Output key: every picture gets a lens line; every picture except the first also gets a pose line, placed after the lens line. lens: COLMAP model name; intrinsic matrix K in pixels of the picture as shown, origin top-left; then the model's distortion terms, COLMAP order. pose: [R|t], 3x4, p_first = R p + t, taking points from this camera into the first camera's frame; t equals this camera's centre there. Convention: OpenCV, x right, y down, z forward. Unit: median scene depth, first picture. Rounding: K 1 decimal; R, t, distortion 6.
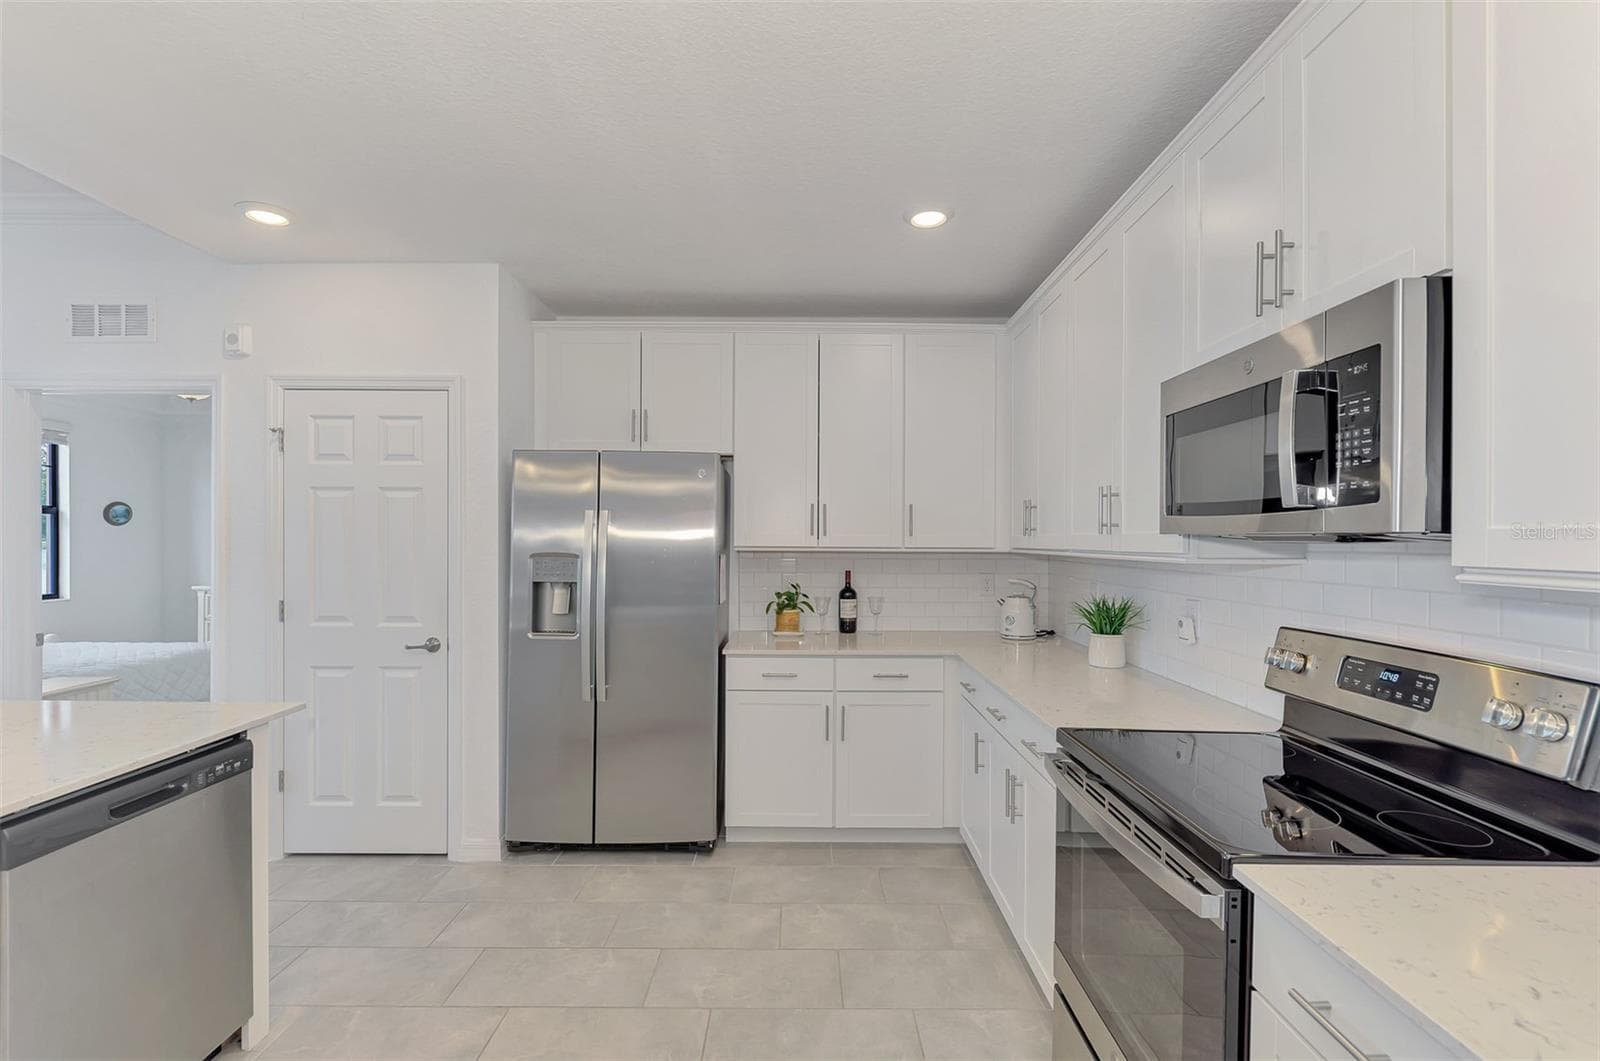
lens RADIAL K [[702.5, 0, 803.1], [0, 702.5, 540.2], [0, 0, 1]] dist [0.002319, 0.000299]
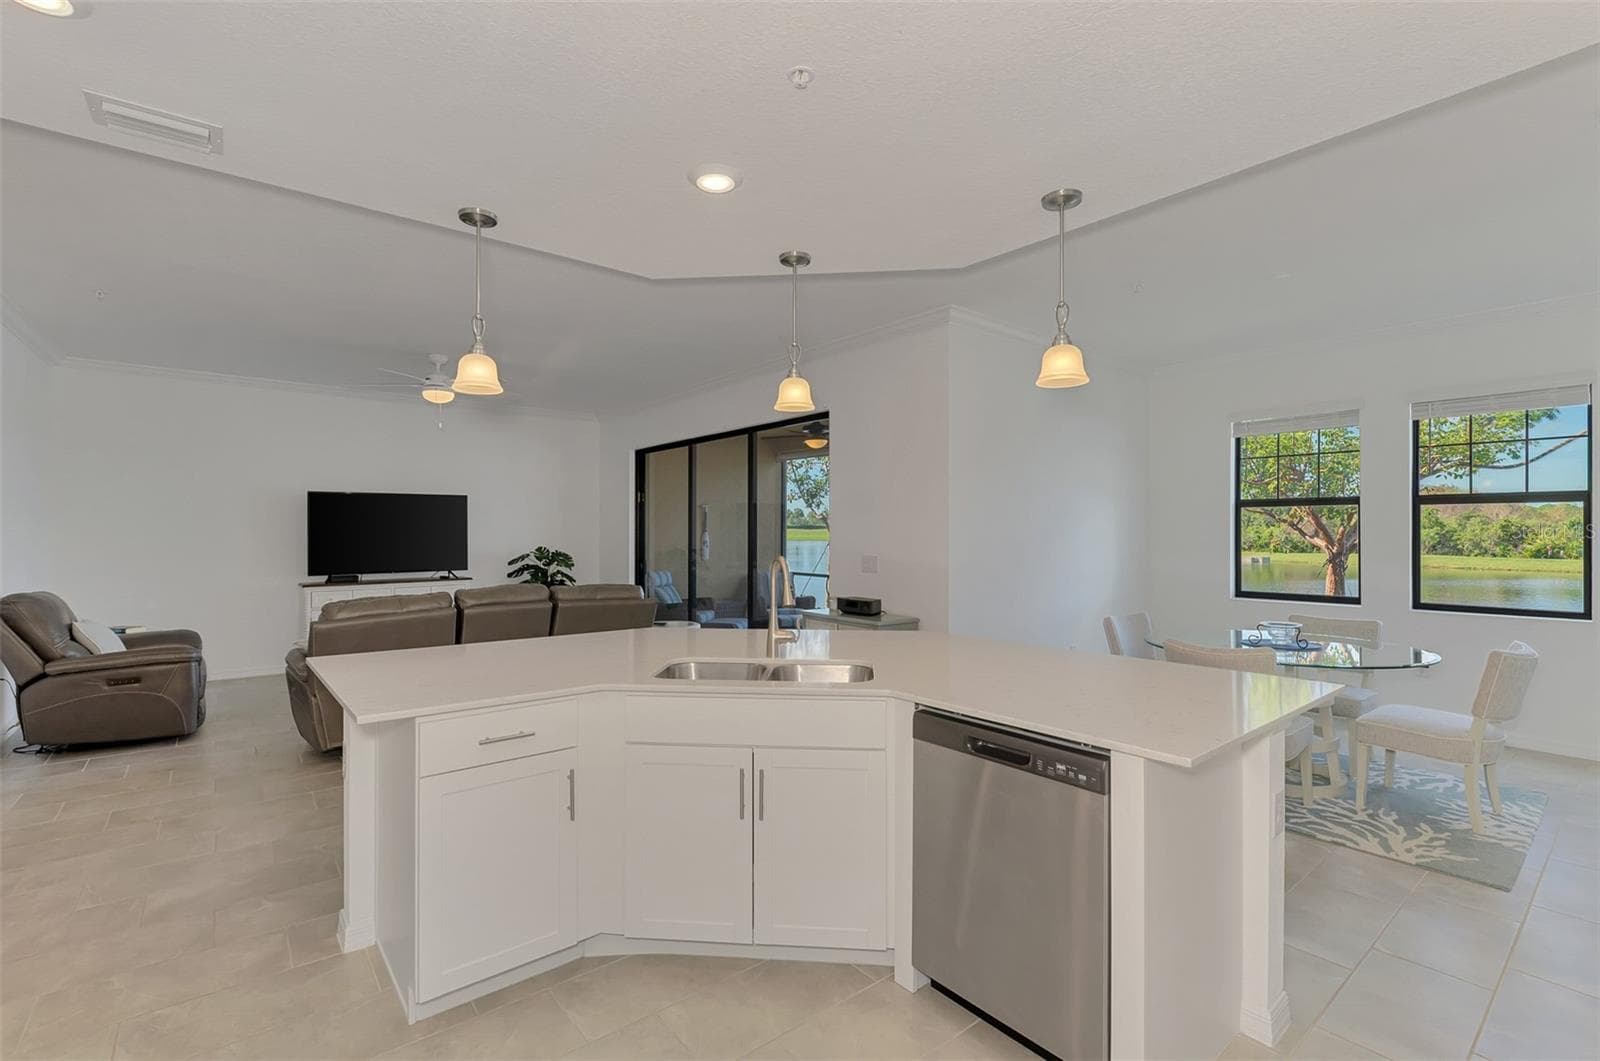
lens RADIAL K [[713.2, 0, 796.3], [0, 713.2, 529.1], [0, 0, 1]] dist [-0.000145, -0.000641]
pose [[-0.776792, -0.007840, -0.629708, 0.038335], [-0.005668, 0.999969, -0.005457, 0.003763], [0.629731, -0.000670, -0.776813, 0.901410]]
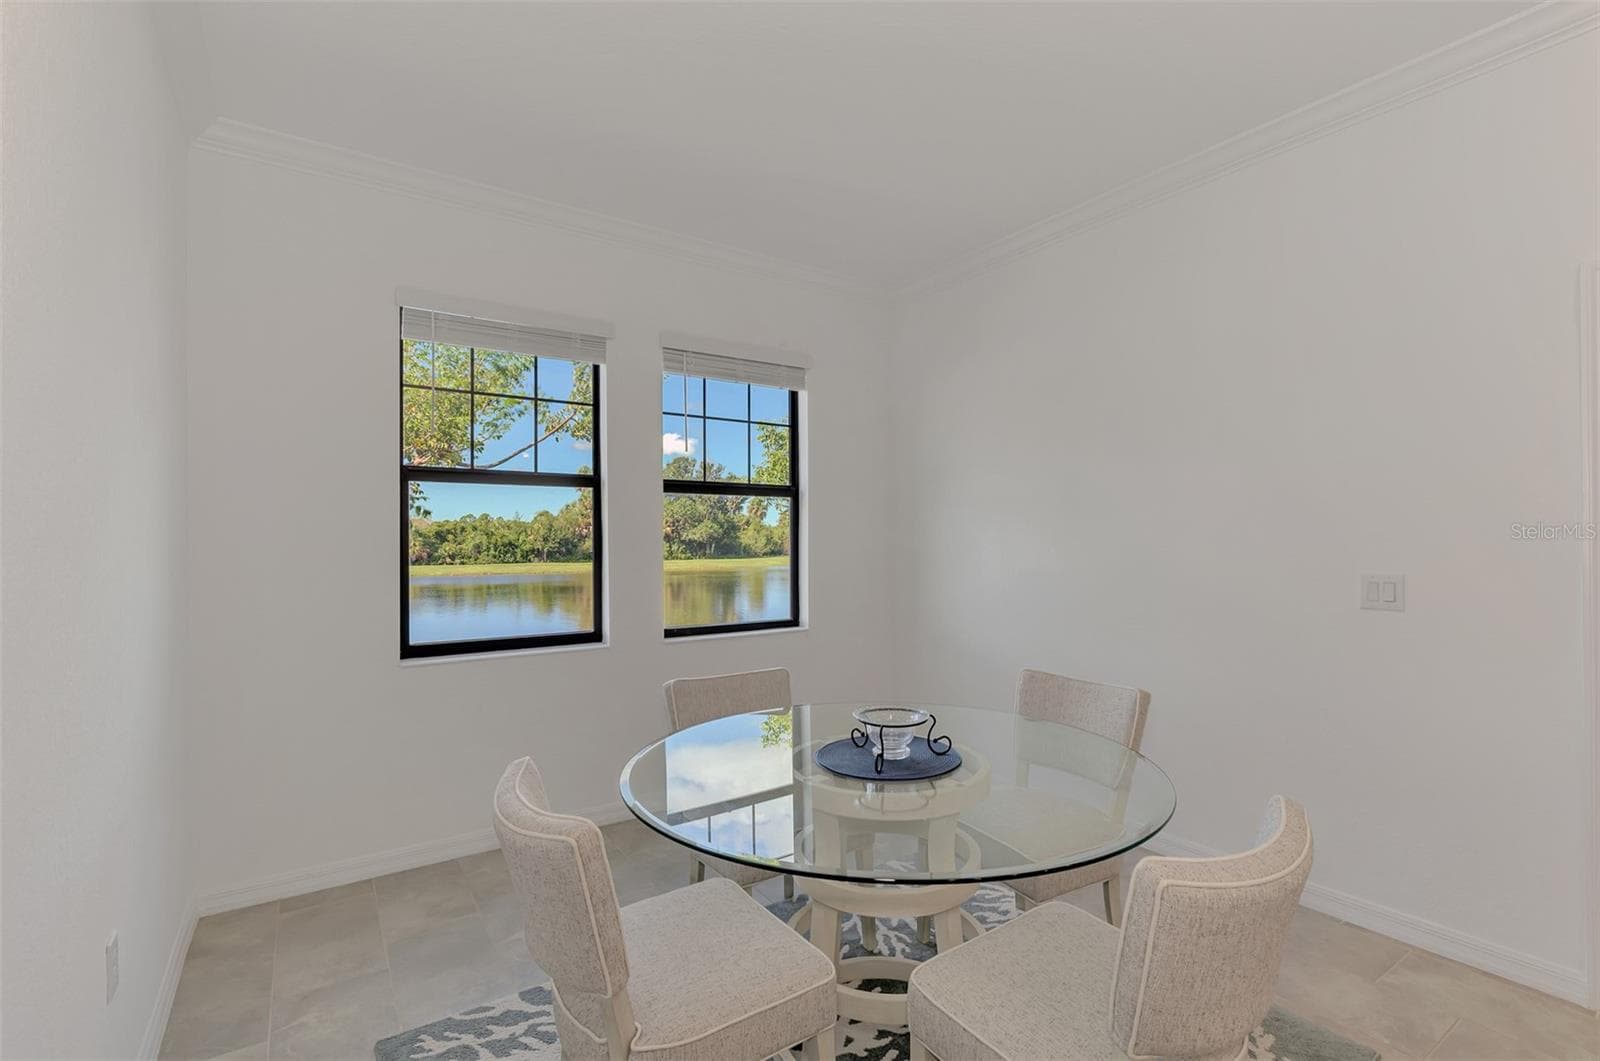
lens RADIAL K [[748.2, 0, 801.9], [0, 748.2, 539.6], [0, 0, 1]] dist [0.004819, 0.000202]
pose [[0.563103, -0.008430, -0.826344, -0.983530], [0.004110, 0.999964, -0.007401, 0.019980], [0.826377, 0.000772, 0.563117, 0.018899]]
